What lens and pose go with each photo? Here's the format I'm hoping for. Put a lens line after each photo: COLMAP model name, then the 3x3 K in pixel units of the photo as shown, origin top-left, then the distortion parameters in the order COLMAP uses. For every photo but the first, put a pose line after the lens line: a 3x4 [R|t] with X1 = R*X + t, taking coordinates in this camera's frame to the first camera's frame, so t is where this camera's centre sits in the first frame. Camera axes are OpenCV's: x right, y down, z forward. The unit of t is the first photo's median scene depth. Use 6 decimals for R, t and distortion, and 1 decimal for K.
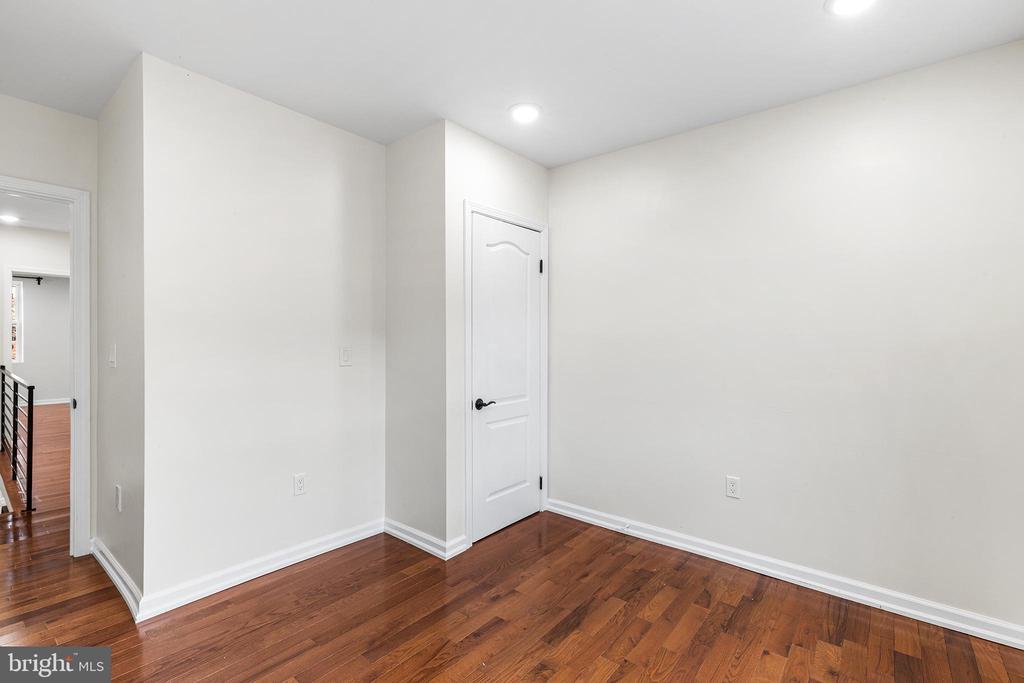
lens RADIAL K [[463.5, 0, 512.8], [0, 463.5, 342.1], [0, 0, 1]] dist [0.000390, 0.002968]
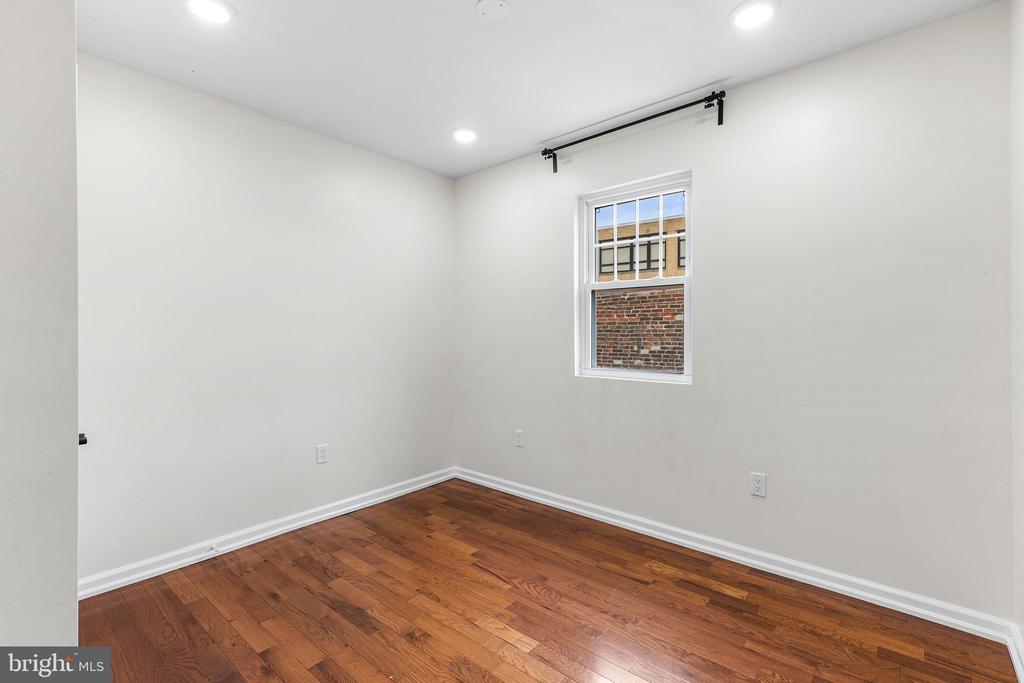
lens RADIAL K [[463.5, 0, 511.6], [0, 463.5, 343.1], [0, 0, 1]] dist [0.000390, 0.002968]
pose [[0.019663, -0.034710, 0.999204, -0.706605], [0.007348, 0.999375, 0.034572, 0.003077], [-0.999780, 0.006662, 0.019906, 0.549122]]
